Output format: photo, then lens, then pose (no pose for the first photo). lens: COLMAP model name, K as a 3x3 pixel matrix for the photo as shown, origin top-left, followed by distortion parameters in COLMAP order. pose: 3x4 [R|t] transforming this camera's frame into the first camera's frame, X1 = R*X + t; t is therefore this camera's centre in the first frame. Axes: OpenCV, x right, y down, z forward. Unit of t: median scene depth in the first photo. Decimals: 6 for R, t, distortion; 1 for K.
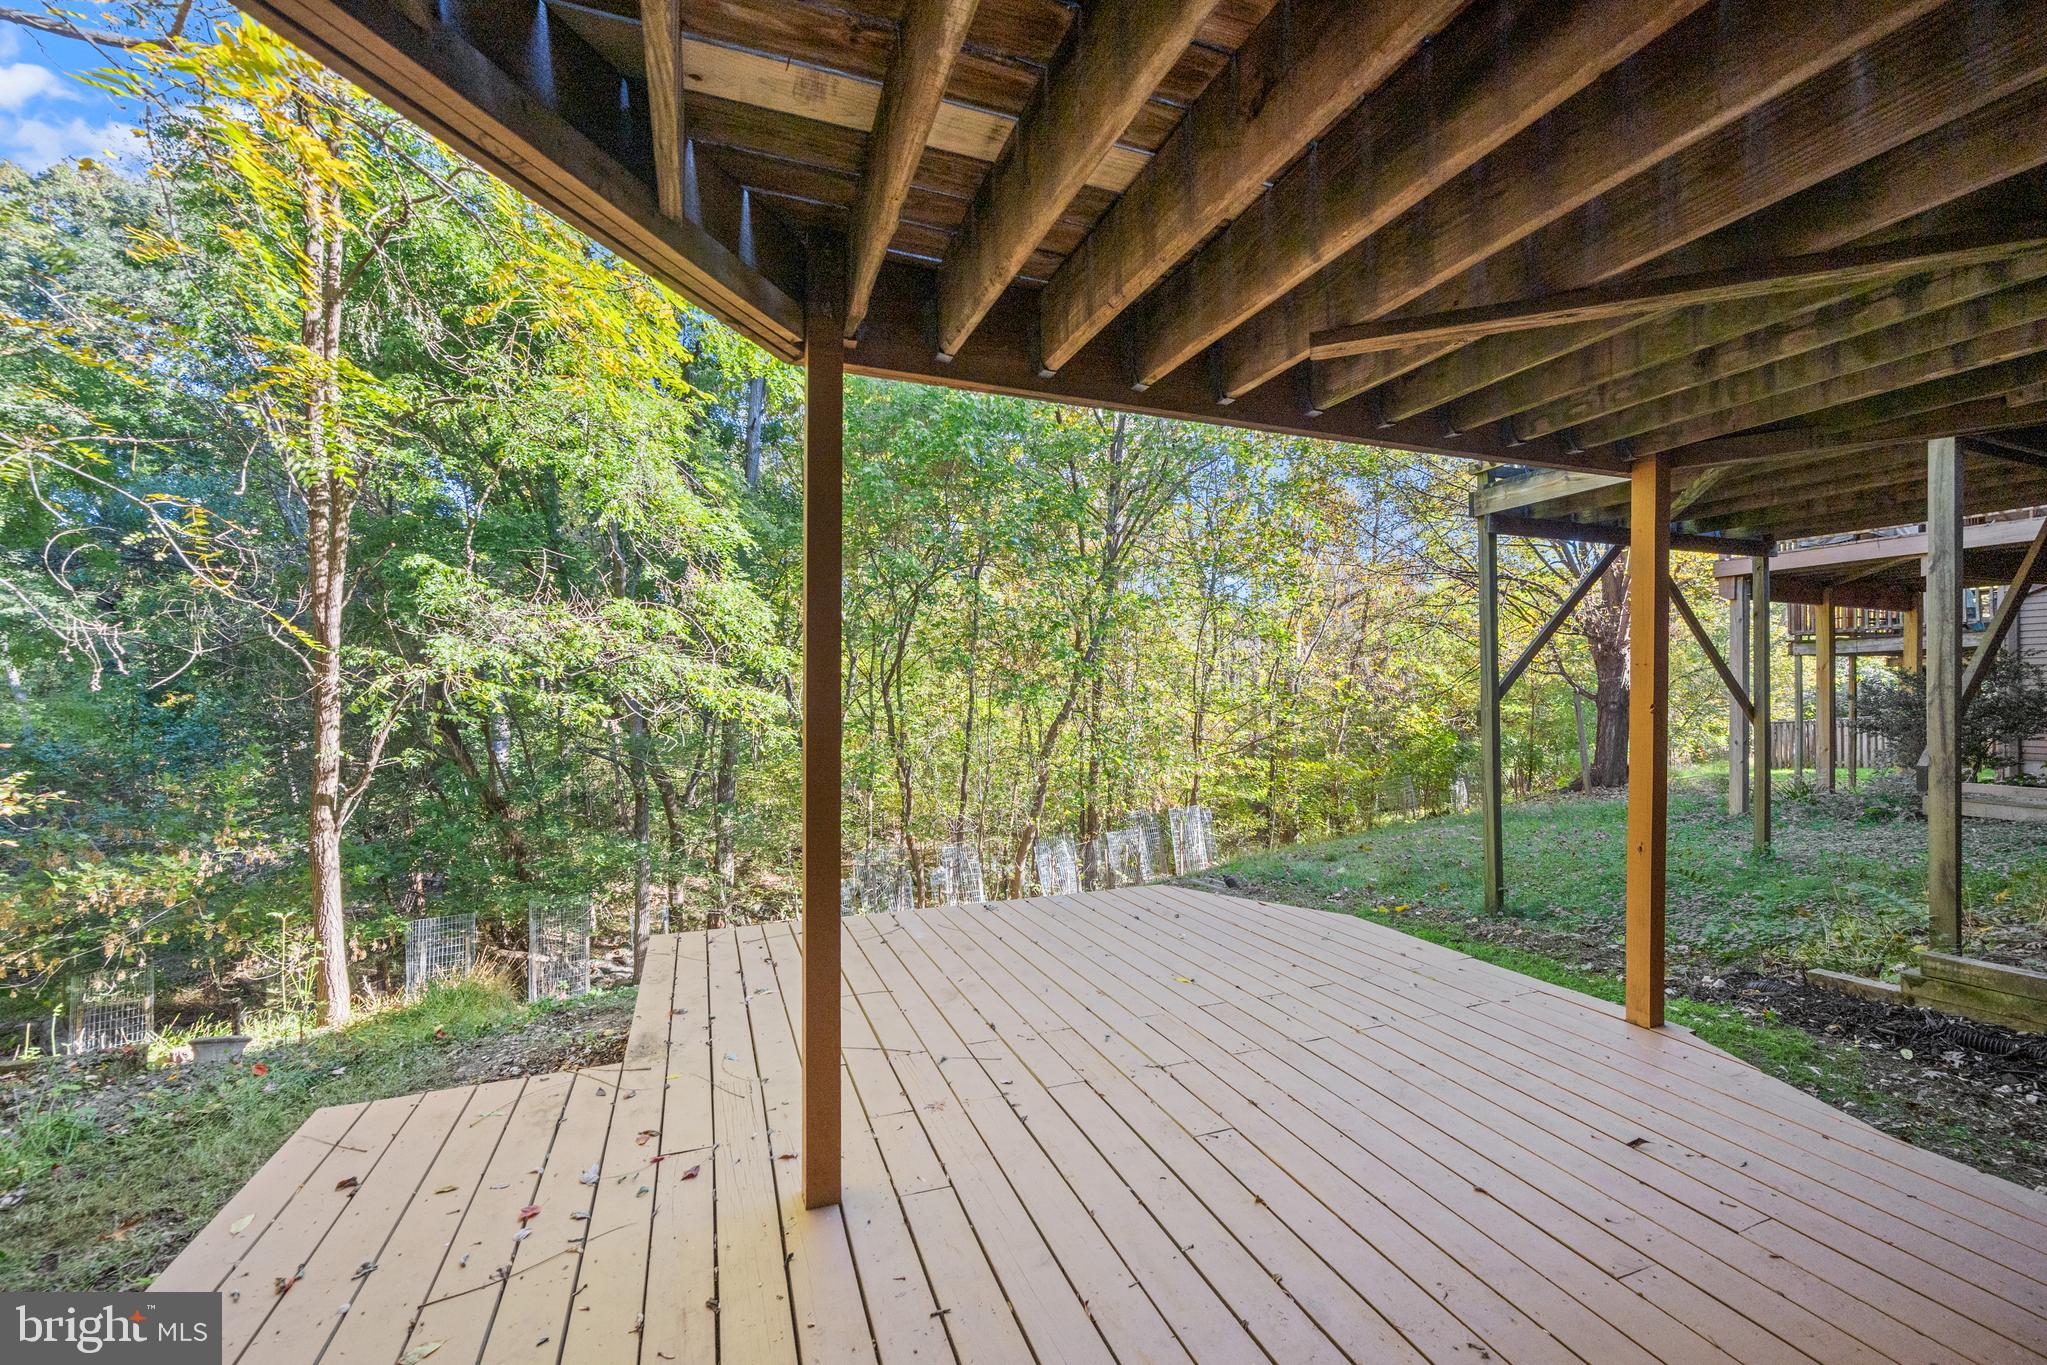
lens RADIAL K [[815.7, 0, 1020.3], [0, 815.7, 675.1], [0, 0, 1]] dist [-0.000214, 0.000644]
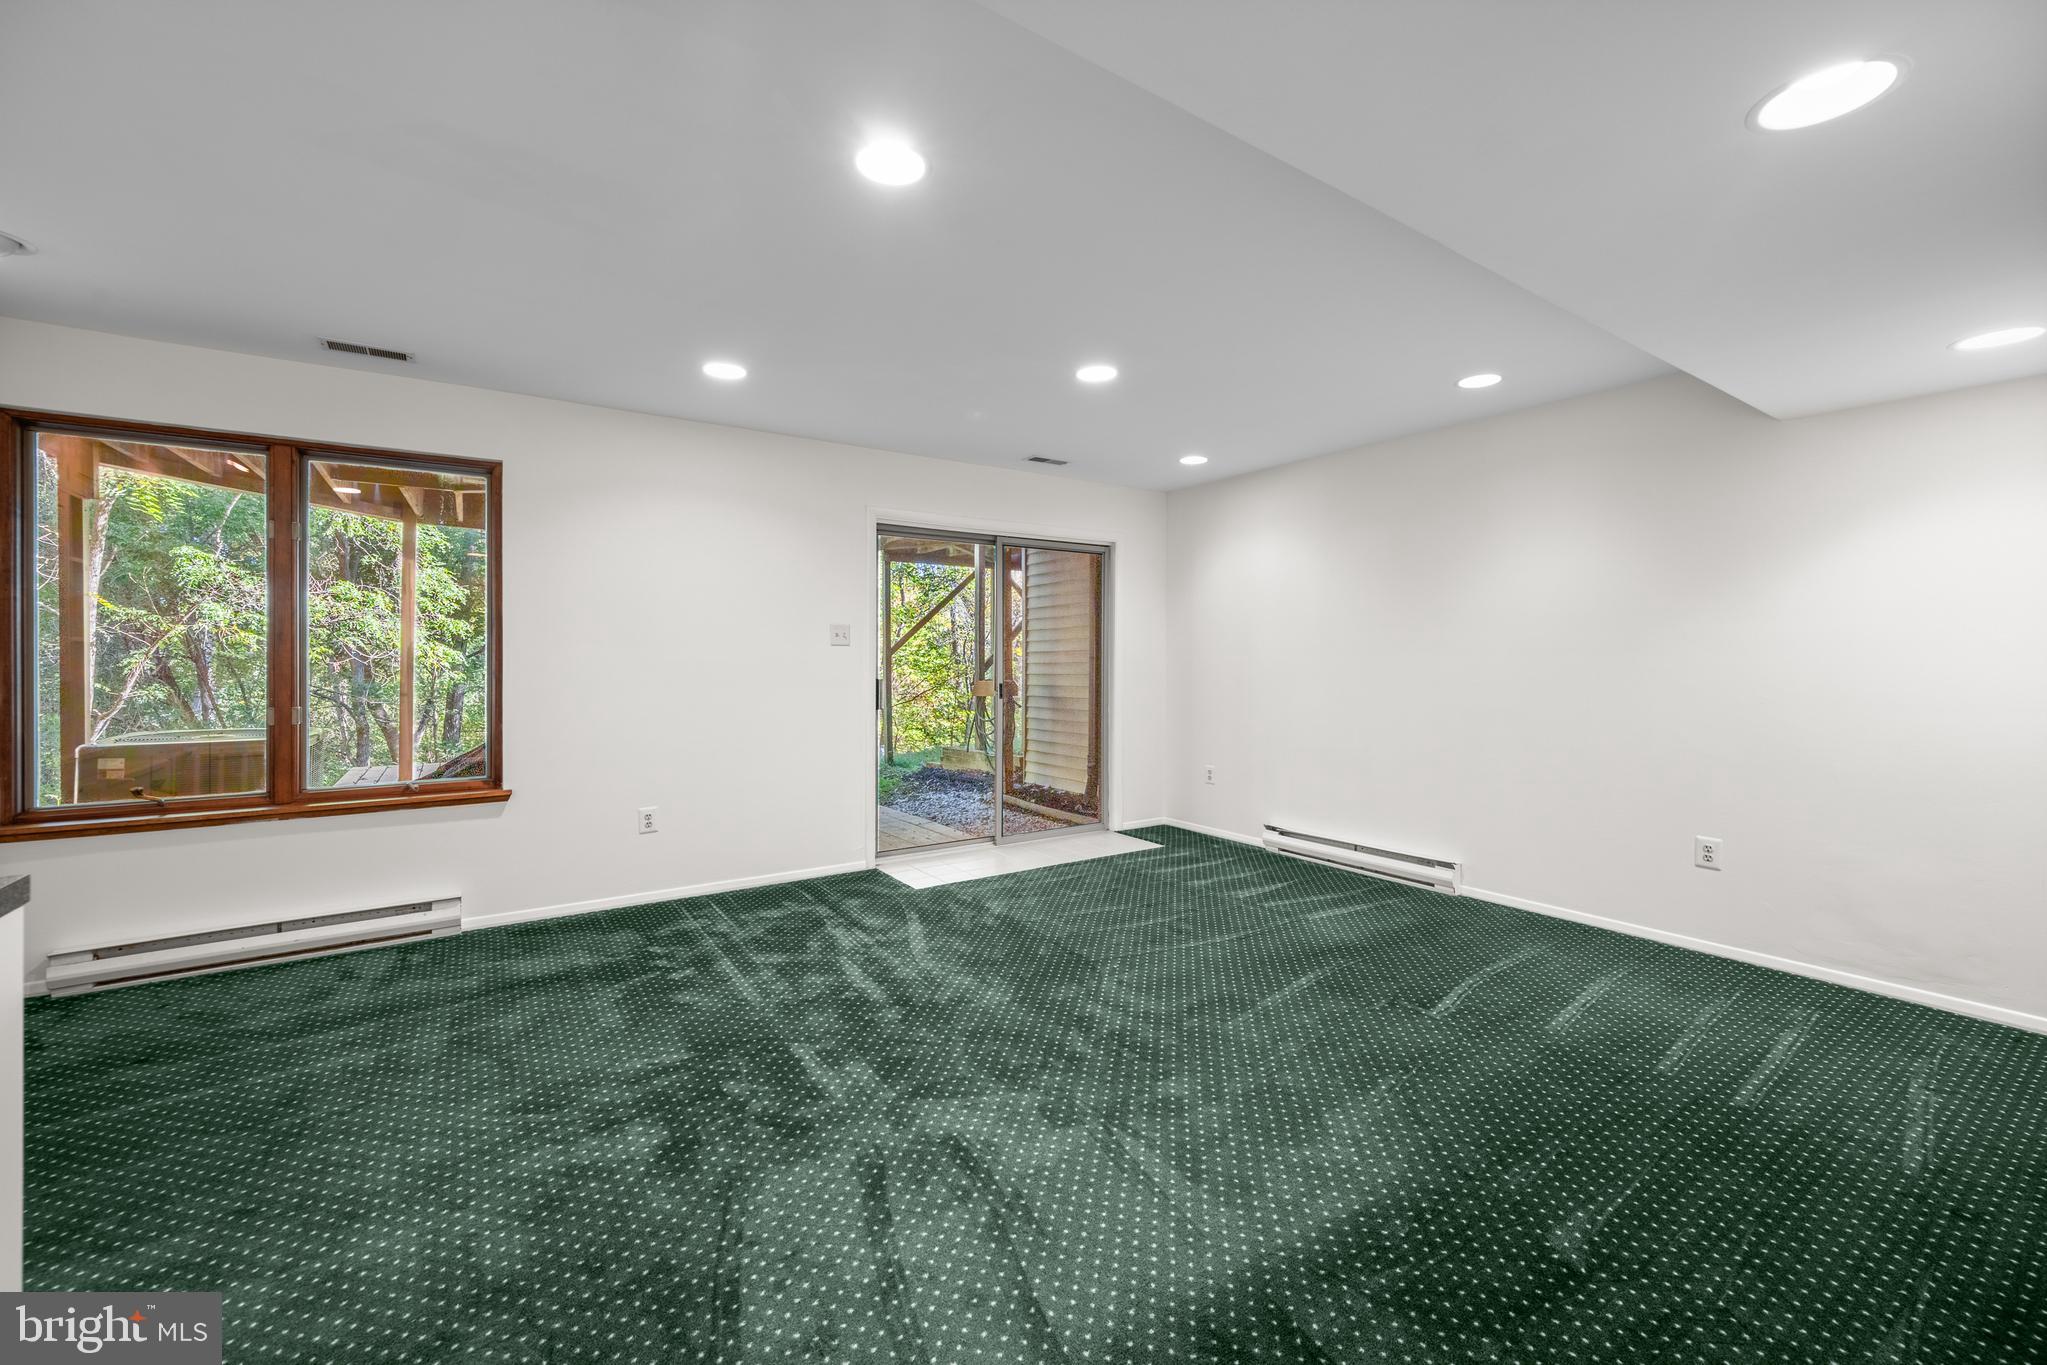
lens RADIAL K [[826.6, 0, 1020.6], [0, 826.6, 681.9], [0, 0, 1]] dist [0.000133, 0.000010]
pose [[0.972404, 0.004118, 0.233265, 0.351213], [-0.013497, 0.999162, 0.038628, 0.018584], [-0.232911, -0.040711, 0.971646, -0.740603]]
